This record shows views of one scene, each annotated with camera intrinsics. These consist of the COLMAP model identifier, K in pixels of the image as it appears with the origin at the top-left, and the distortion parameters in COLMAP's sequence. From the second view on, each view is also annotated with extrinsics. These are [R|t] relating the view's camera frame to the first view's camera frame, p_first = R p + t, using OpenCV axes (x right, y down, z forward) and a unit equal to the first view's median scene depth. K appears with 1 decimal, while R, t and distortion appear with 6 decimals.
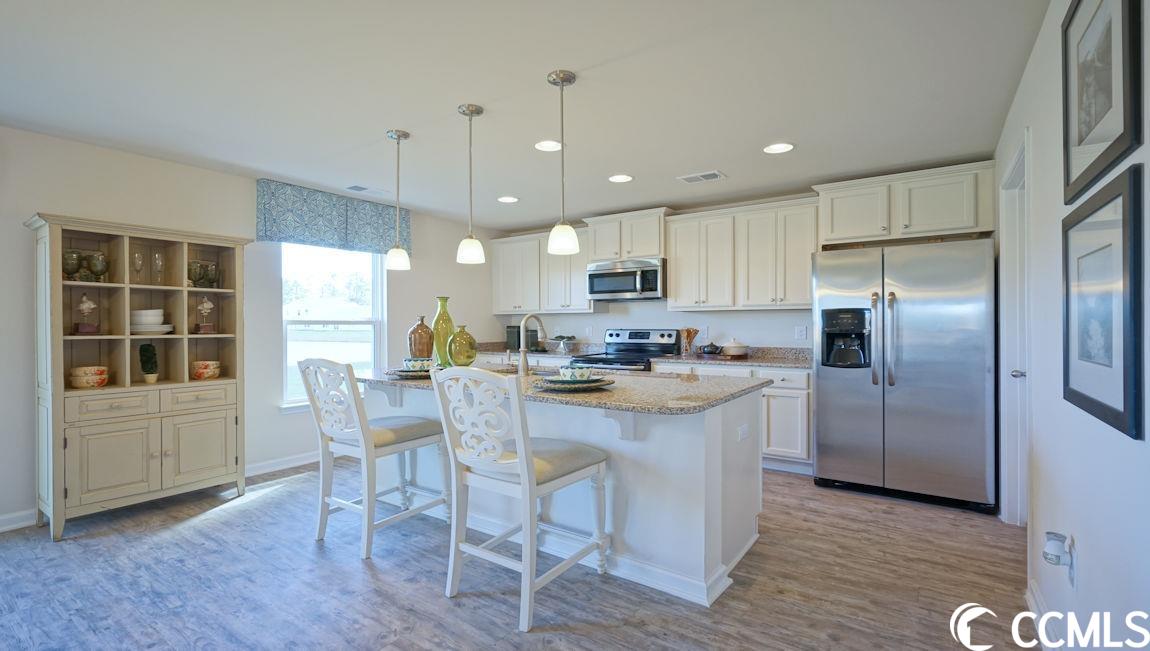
lens RADIAL K [[517.5, 0, 575.0], [0, 517.5, 325.5], [0, 0, 1]] dist [0.016179, -0.000038]
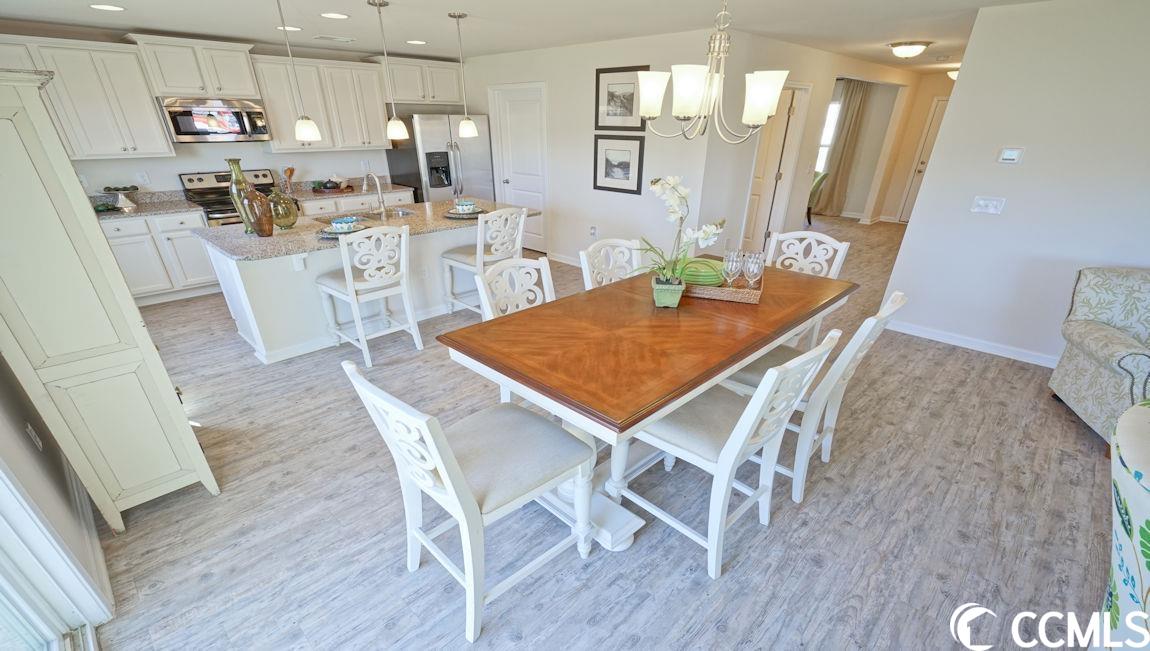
lens RADIAL K [[517.5, 0, 575.0], [0, 517.5, 325.5], [0, 0, 1]] dist [0.016179, -0.000038]
pose [[0.168604, -0.361794, 0.916885, -1.163101], [-0.000017, 0.930200, 0.367052, -0.126216], [-0.985684, -0.061903, 0.156830, 0.251466]]
